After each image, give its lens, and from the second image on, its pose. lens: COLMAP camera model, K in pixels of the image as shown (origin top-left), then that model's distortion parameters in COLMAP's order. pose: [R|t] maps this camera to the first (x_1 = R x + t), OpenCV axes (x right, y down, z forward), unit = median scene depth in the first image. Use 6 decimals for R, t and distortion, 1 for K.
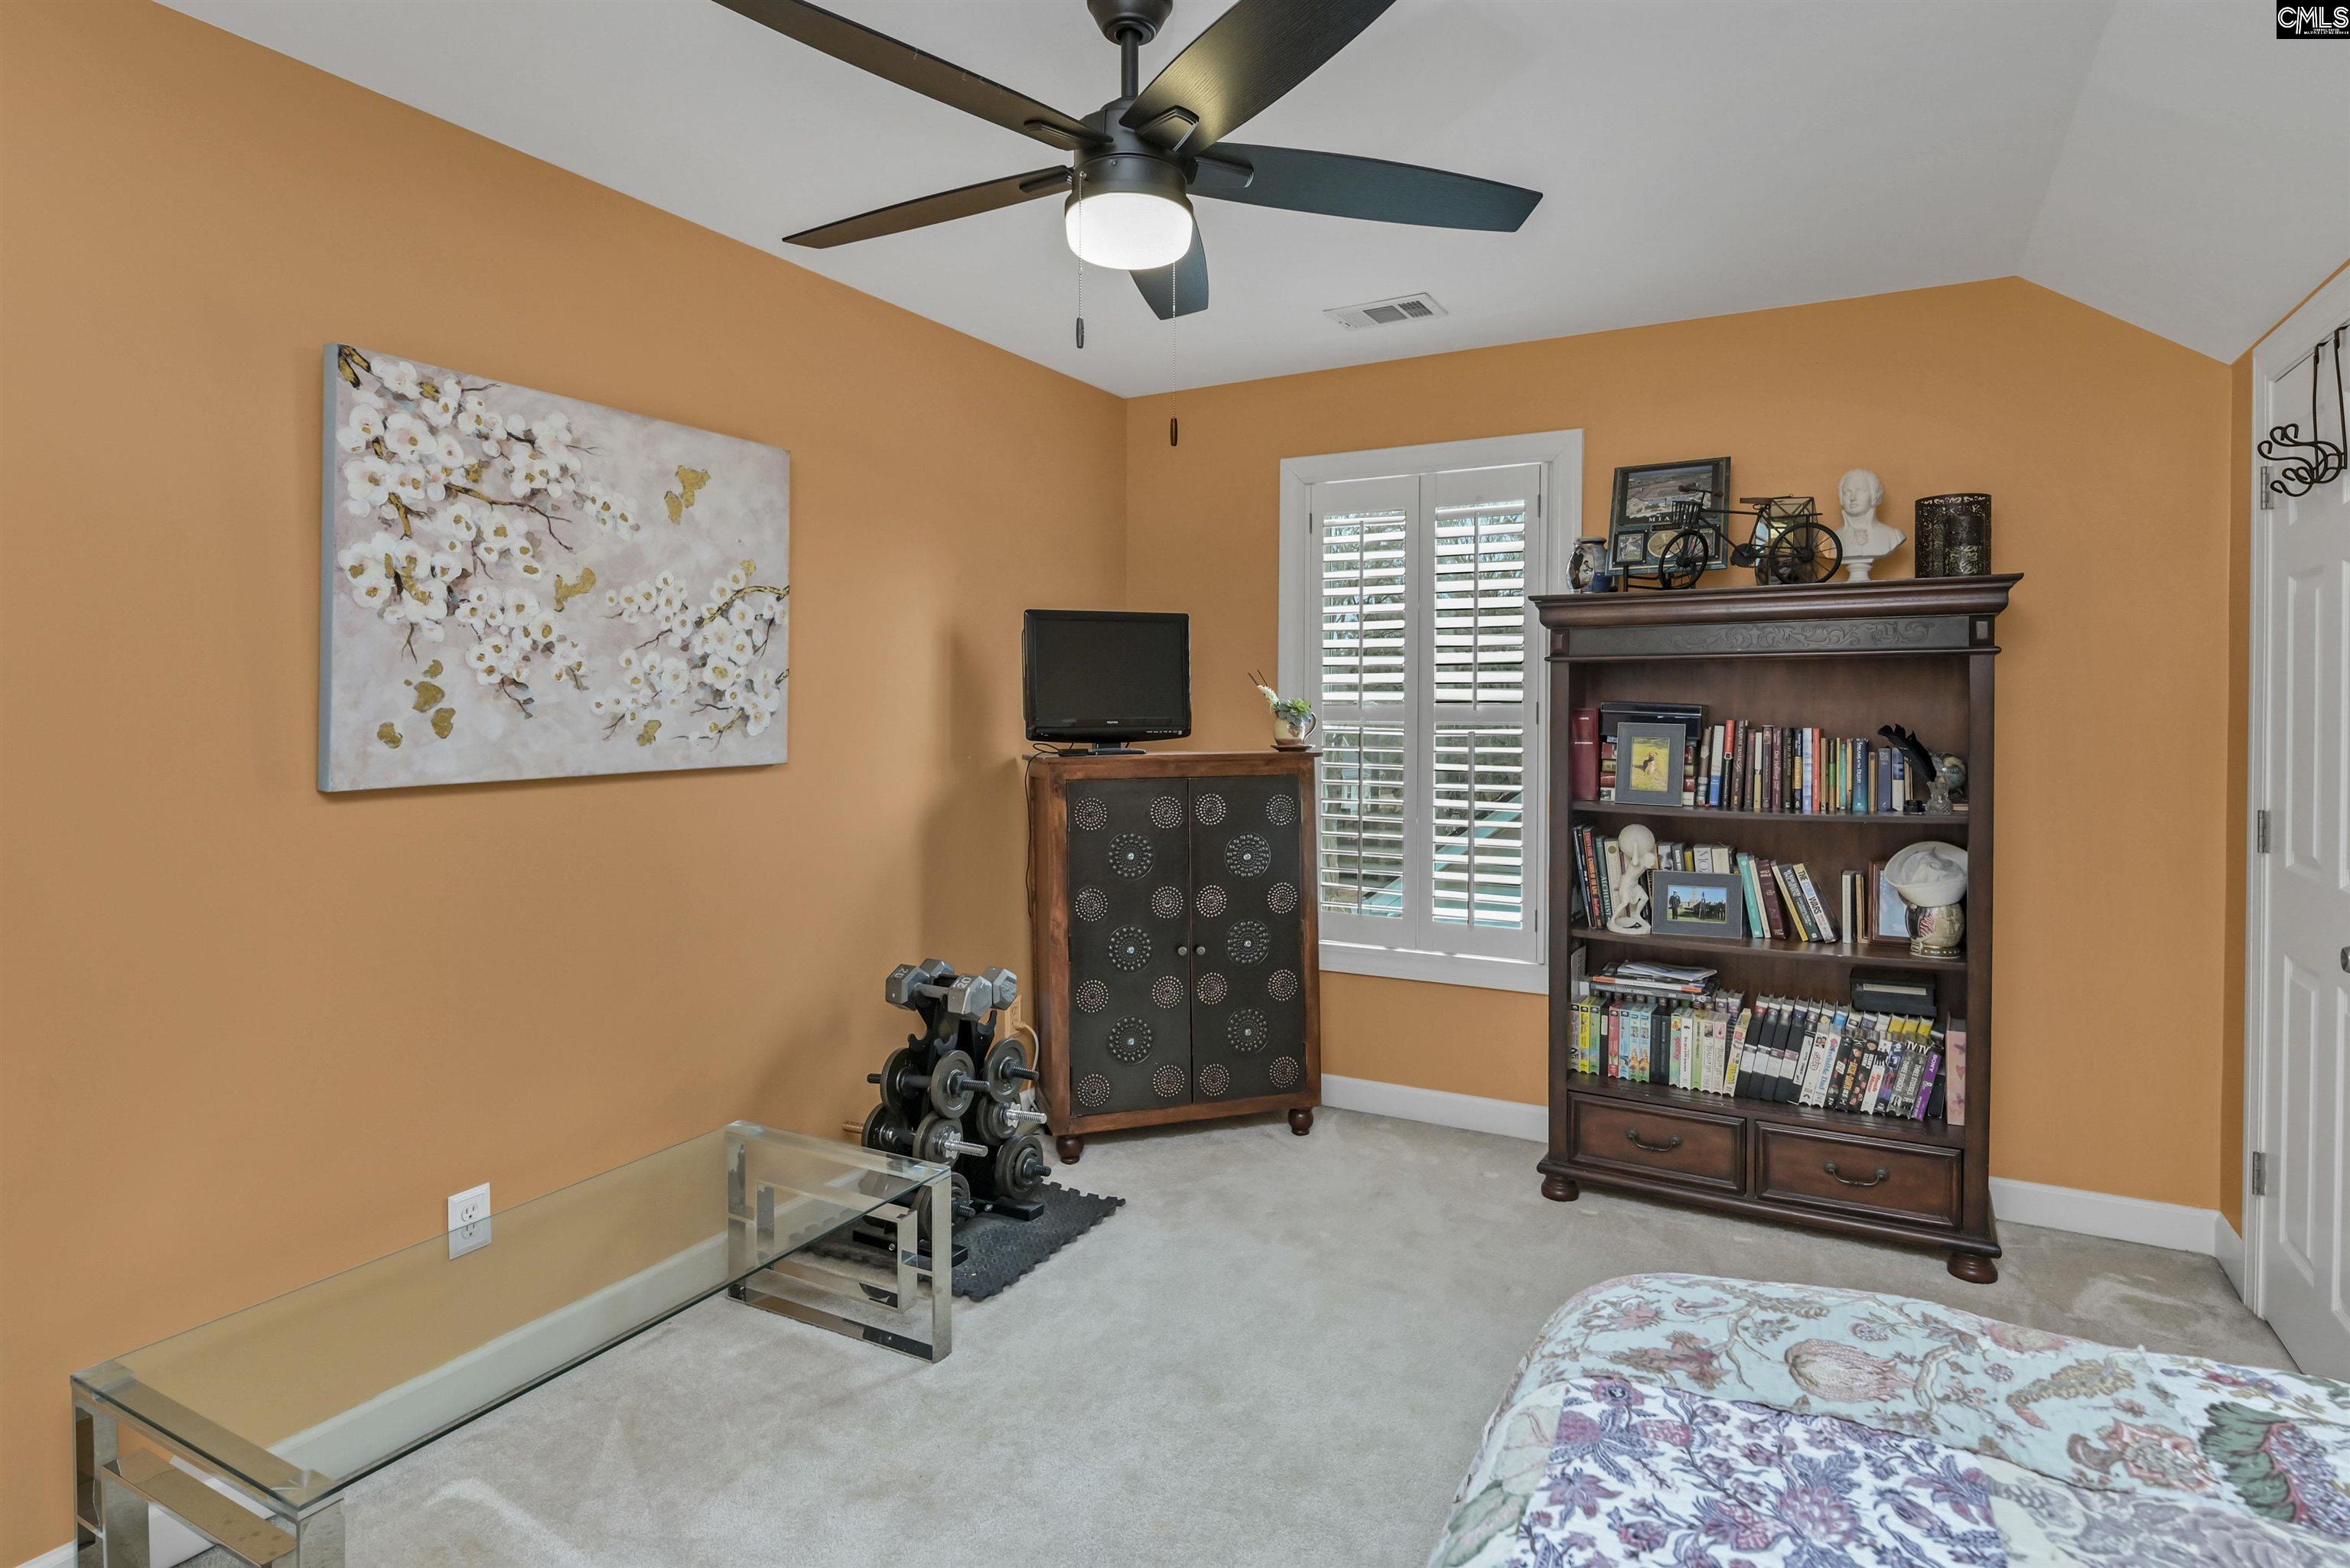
lens RADIAL K [[1211.9, 0, 1174.1], [0, 1211.9, 724.4], [0, 0, 1]] dist [0.002740, 0.000387]
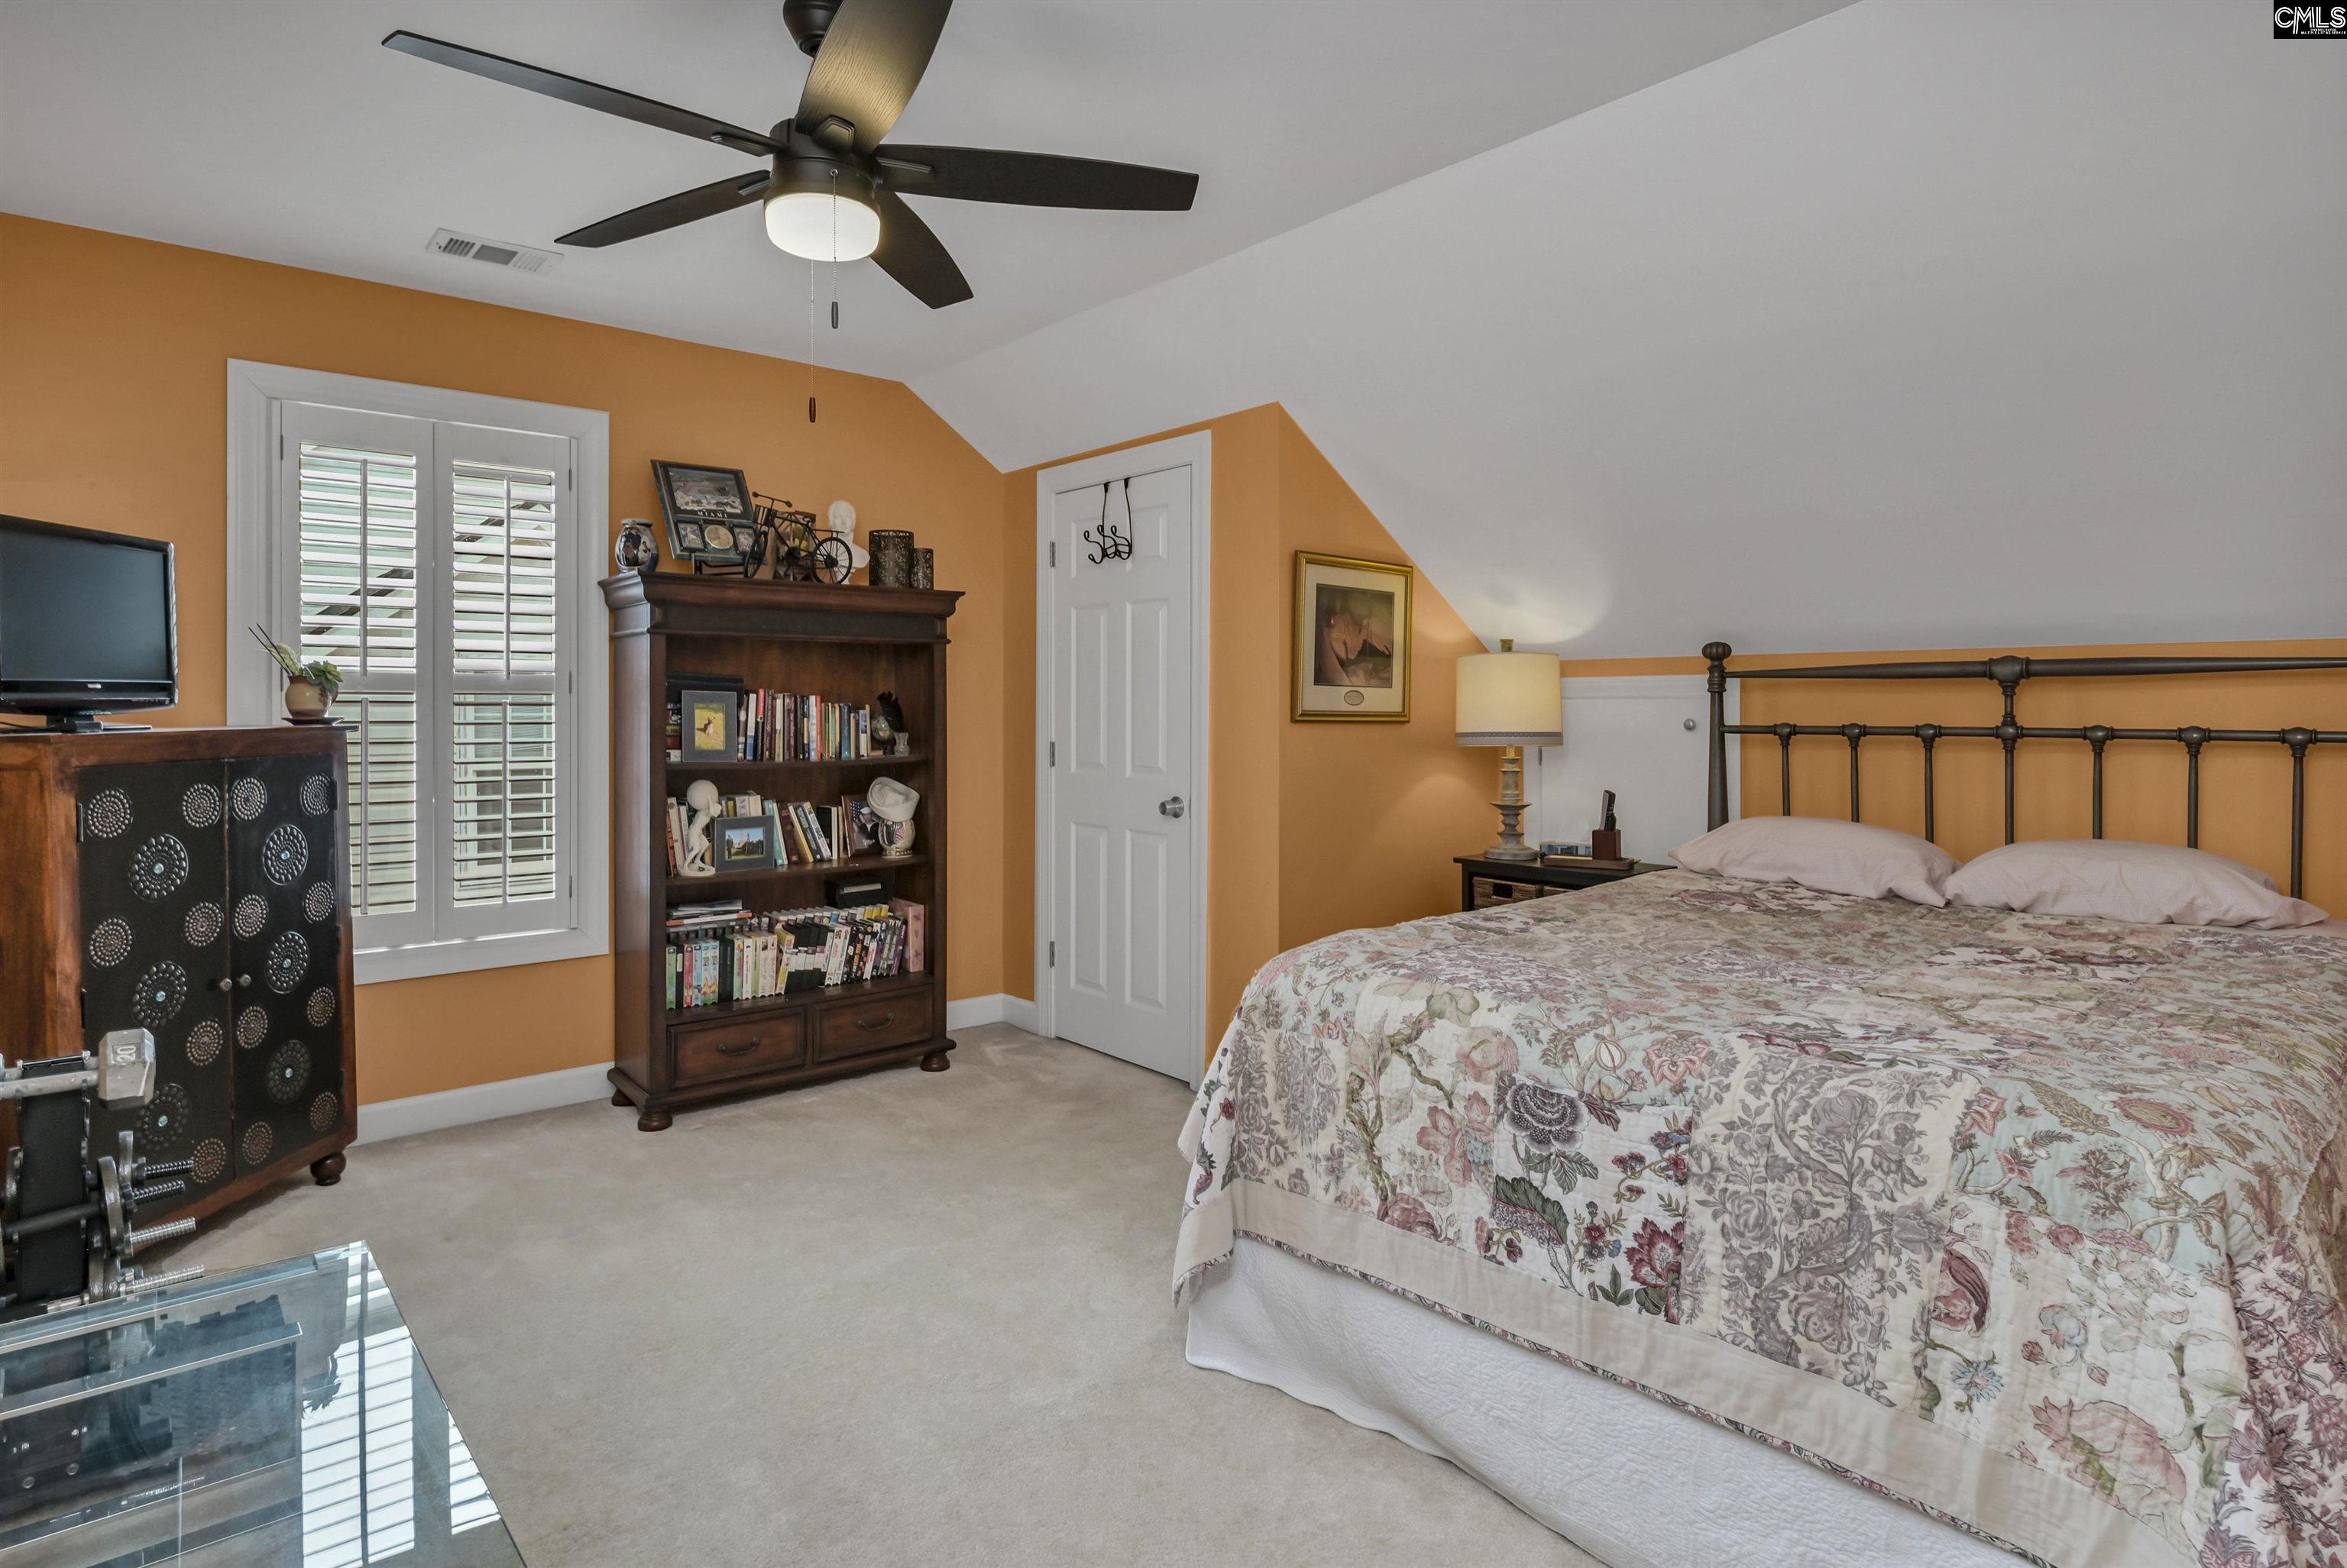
lens RADIAL K [[1247.5, 0, 1173.3], [0, 1247.5, 706.9], [0, 0, 1]] dist [0.003837, 0.000744]
pose [[0.356313, -0.002437, 0.934363, -0.562043], [0.013123, 0.999911, -0.002397, 0.022763], [-0.934274, 0.013116, 0.356313, 0.169352]]
